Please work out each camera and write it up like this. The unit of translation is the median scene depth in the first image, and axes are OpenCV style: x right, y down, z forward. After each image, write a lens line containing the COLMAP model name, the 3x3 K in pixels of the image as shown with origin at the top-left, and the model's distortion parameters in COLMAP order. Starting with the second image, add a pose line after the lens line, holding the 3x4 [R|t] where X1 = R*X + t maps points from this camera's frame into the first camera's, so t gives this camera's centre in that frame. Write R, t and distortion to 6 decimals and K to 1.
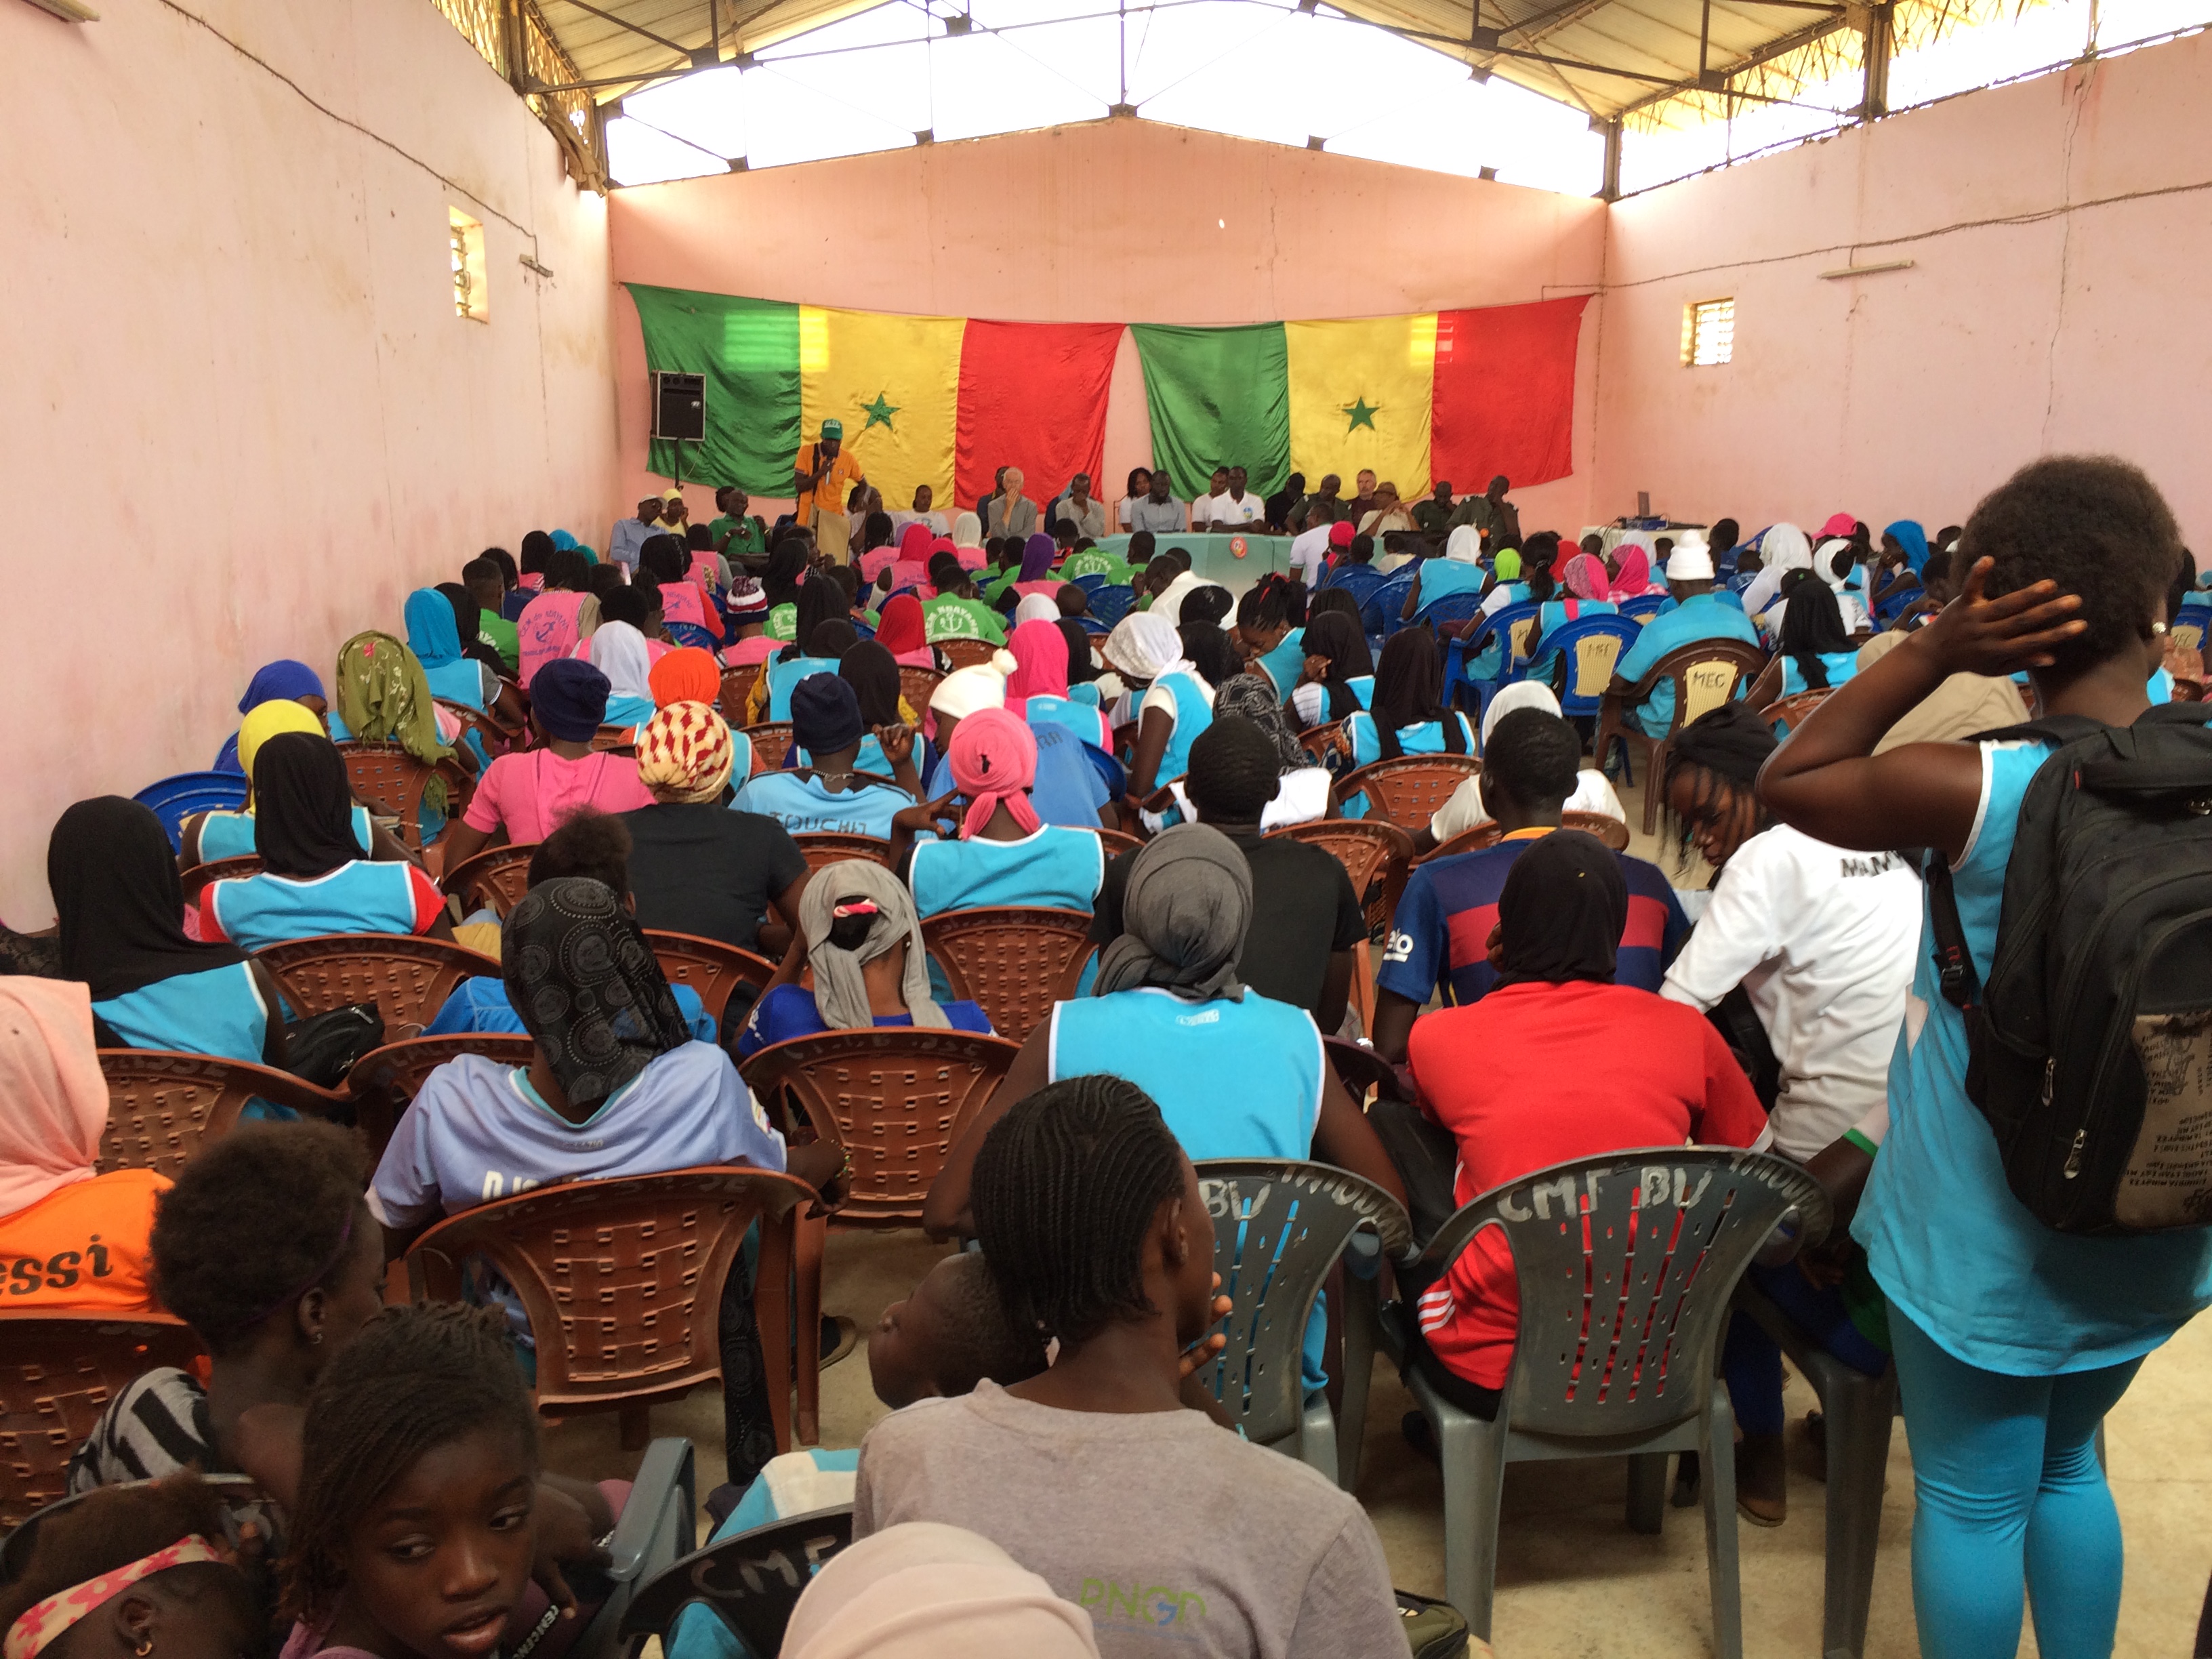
lens RADIAL K [[1873.6, 0, 1109.2], [0, 1873.6, 829.0], [0, 0, 1]] dist [0.038773, -0.045650]
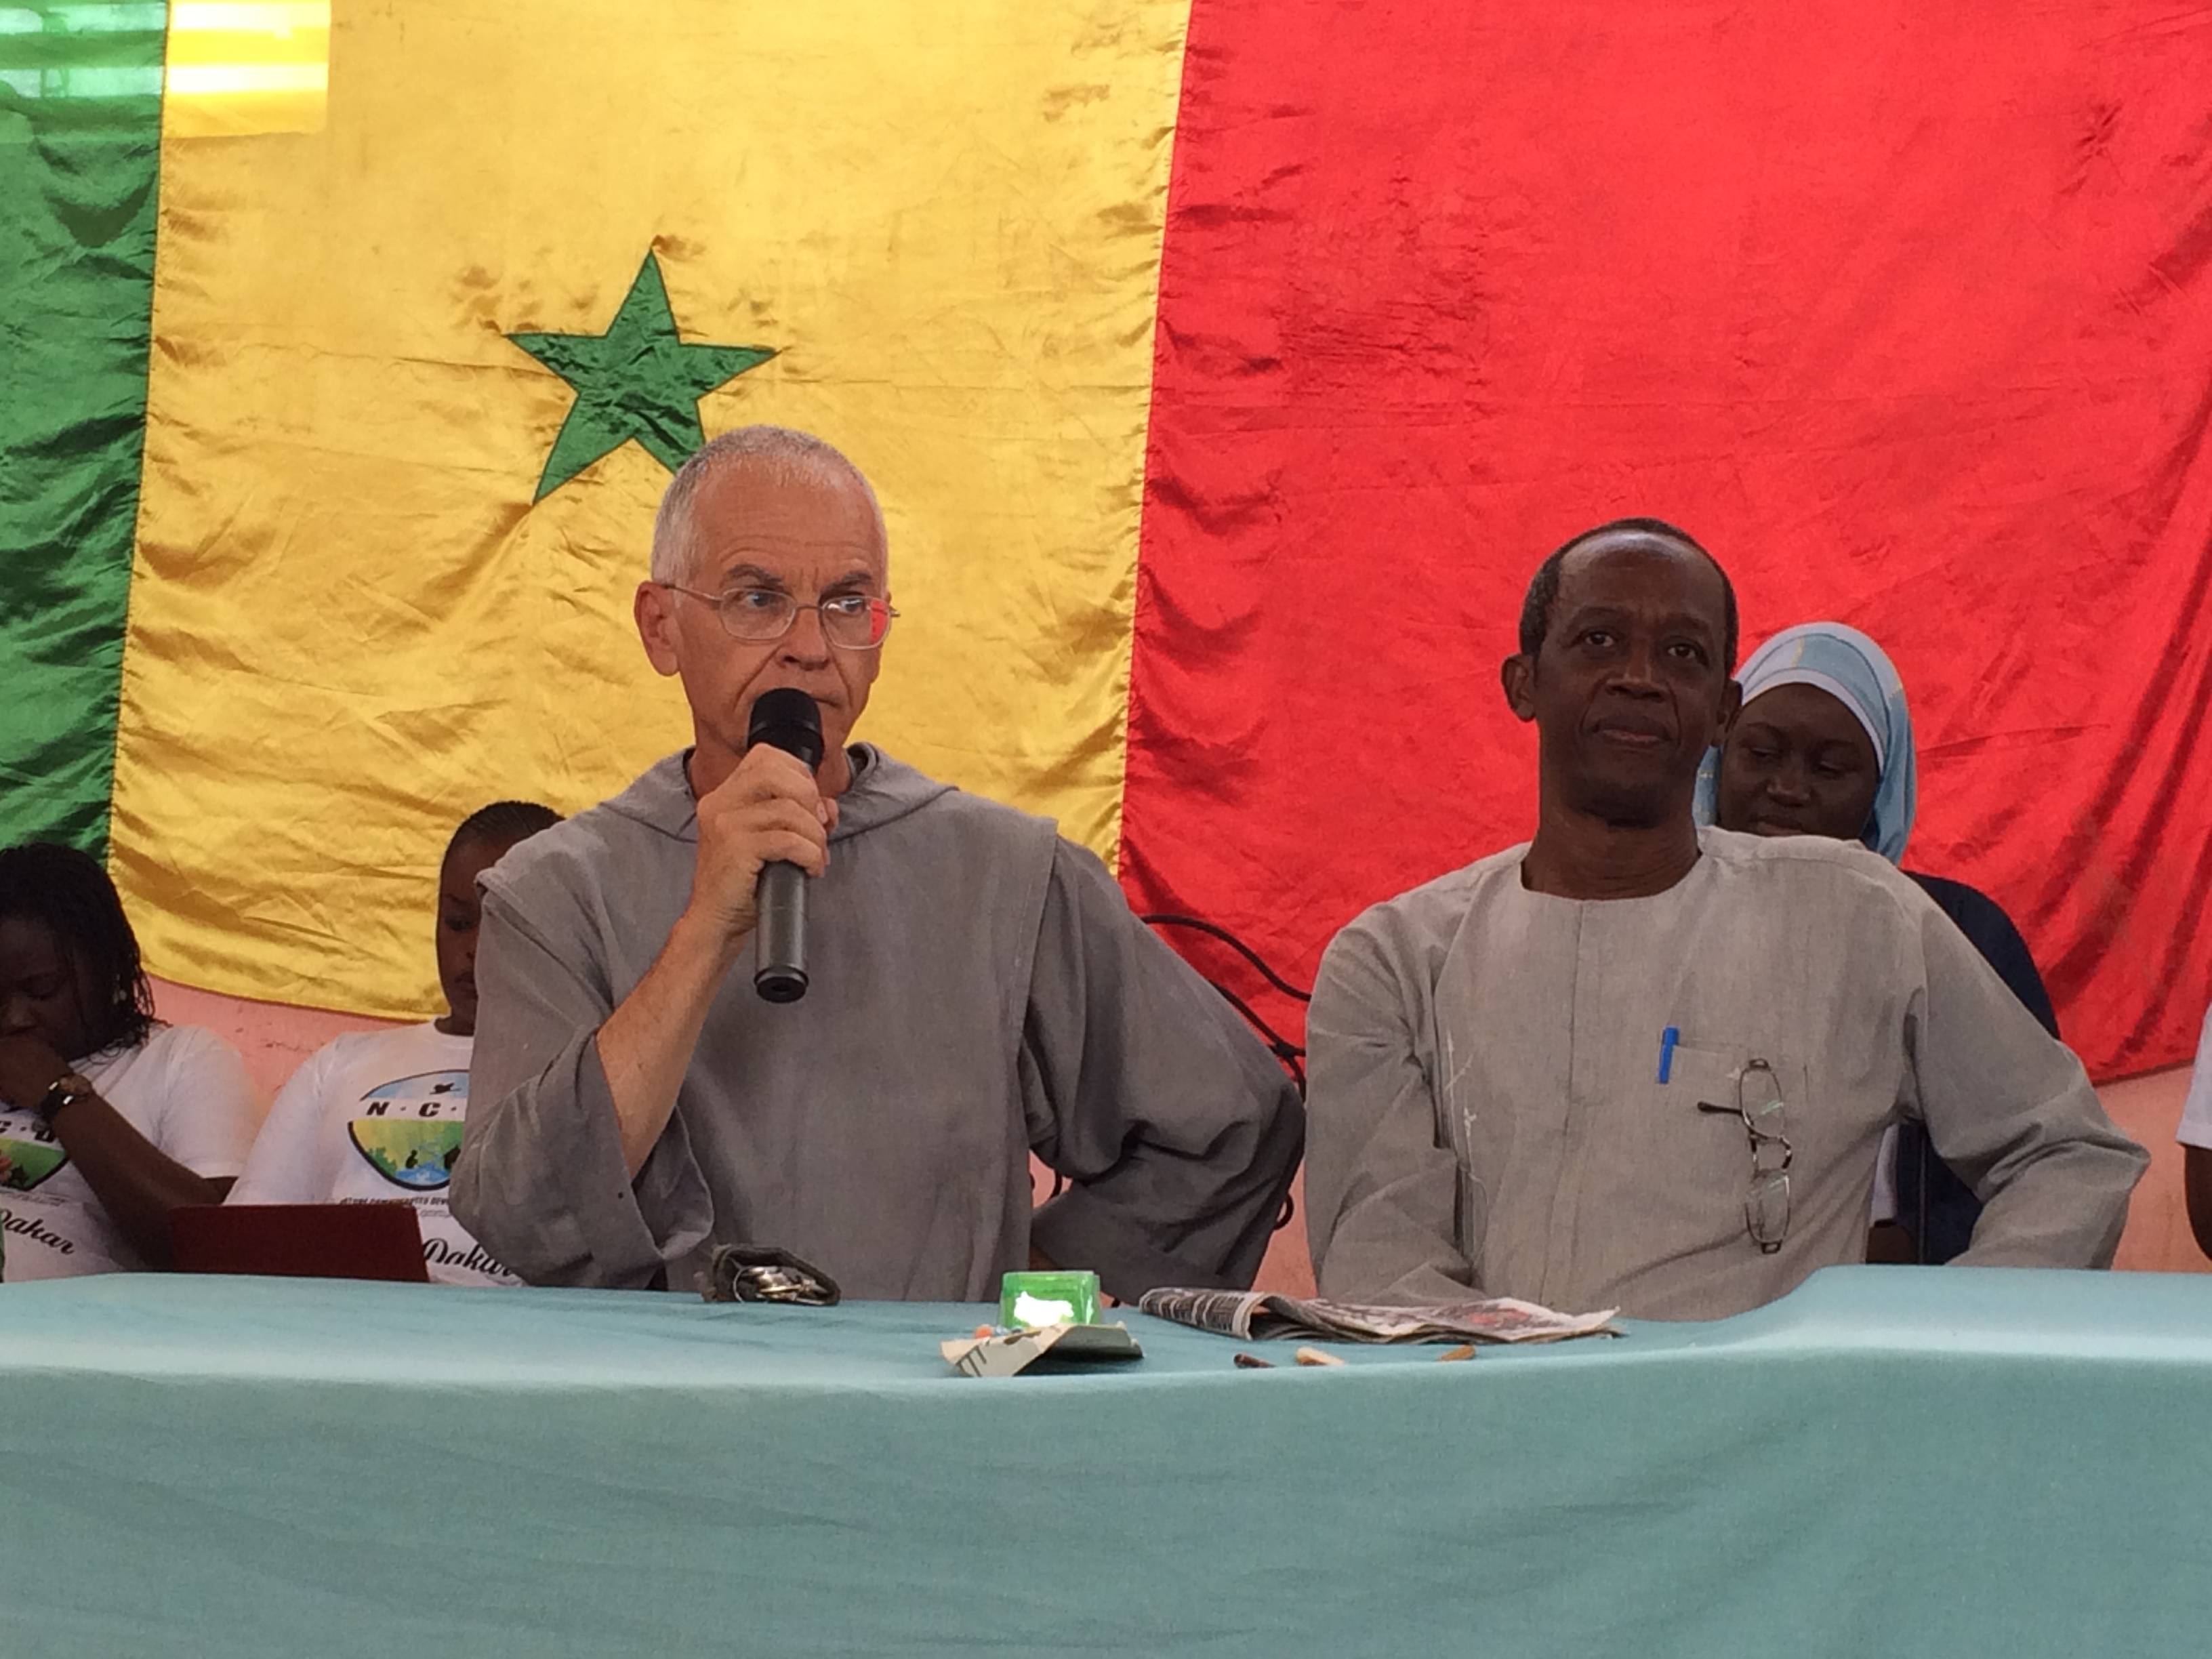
lens RADIAL K [[4003.4, 0, 1089.1], [0, 4003.4, 847.8], [0, 0, 1]] dist [0.032180, 0.000000]
pose [[0.926144, -0.003808, -0.377150, 0.027036], [-0.092975, 0.966787, -0.238073, -0.116083], [0.365530, 0.255556, 0.895030, 0.741734]]
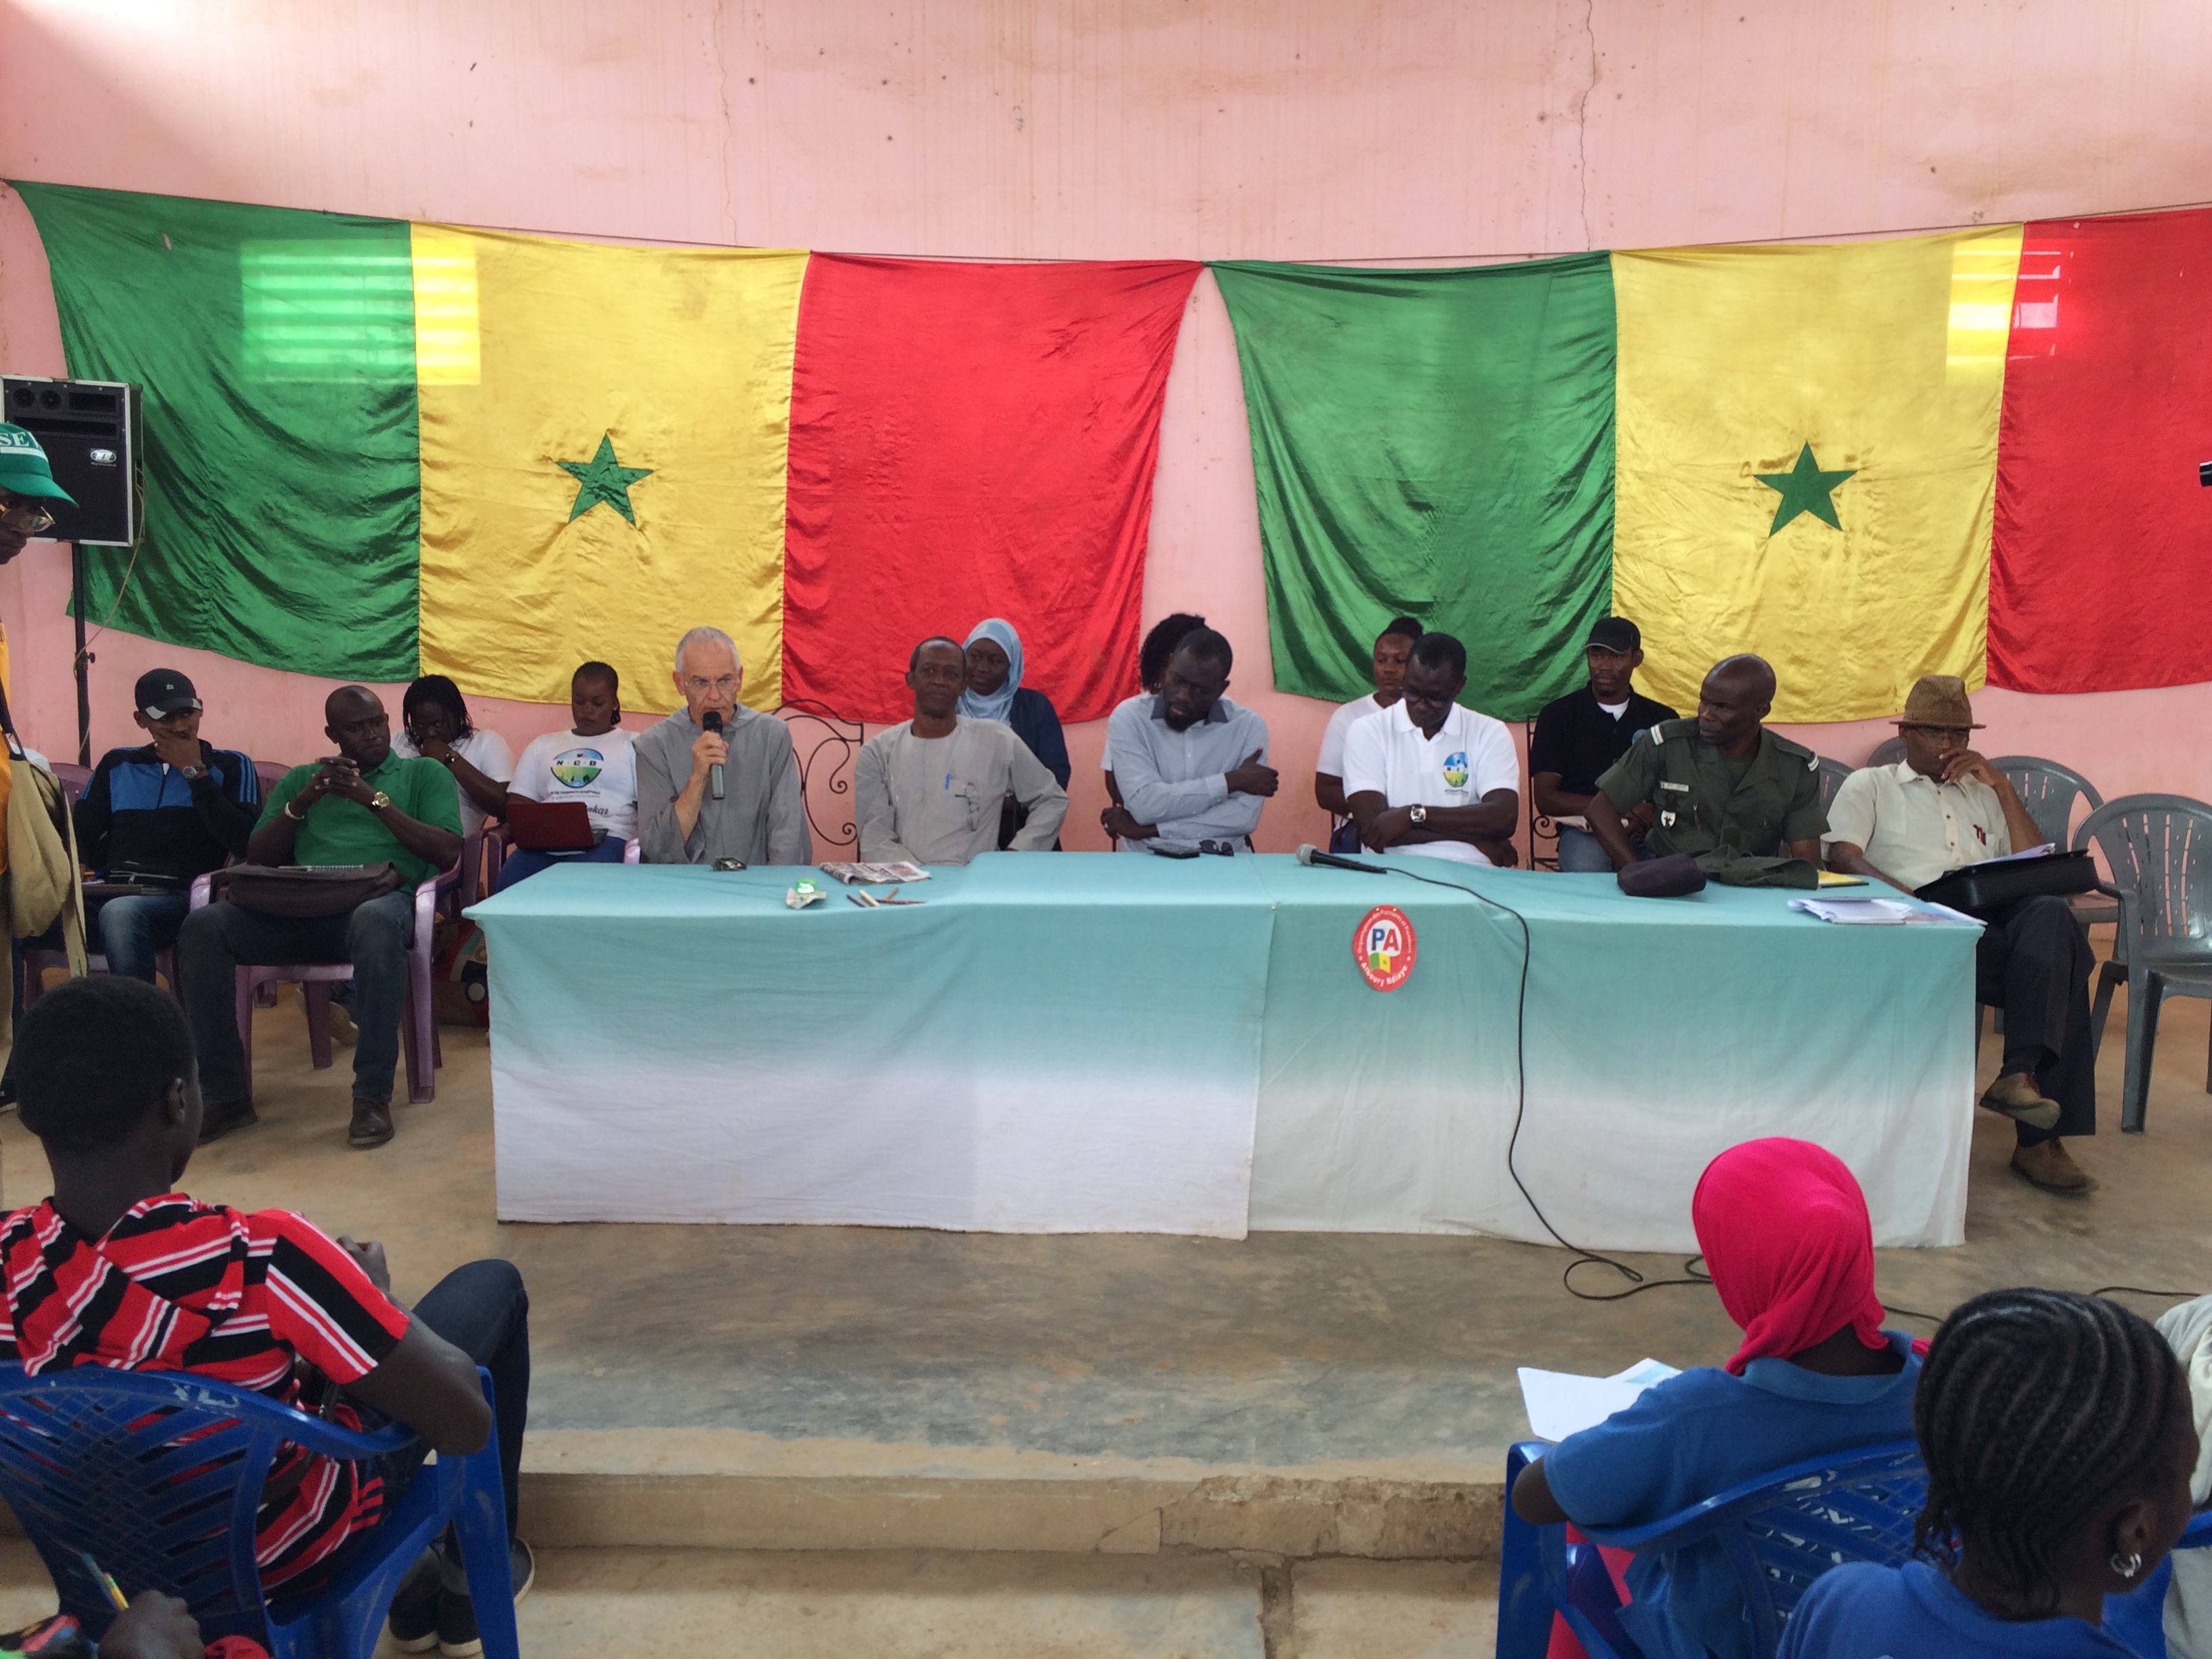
lens RADIAL K [[1873.6, 0, 1100.9], [0, 1873.6, 847.9], [0, 0, 1]] dist [0.038773, -0.045650]
pose [[0.982219, 0.034274, -0.184586, 0.066572], [-0.043098, 0.998101, -0.044004, -0.126144], [0.182728, 0.051177, 0.981831, 0.610802]]
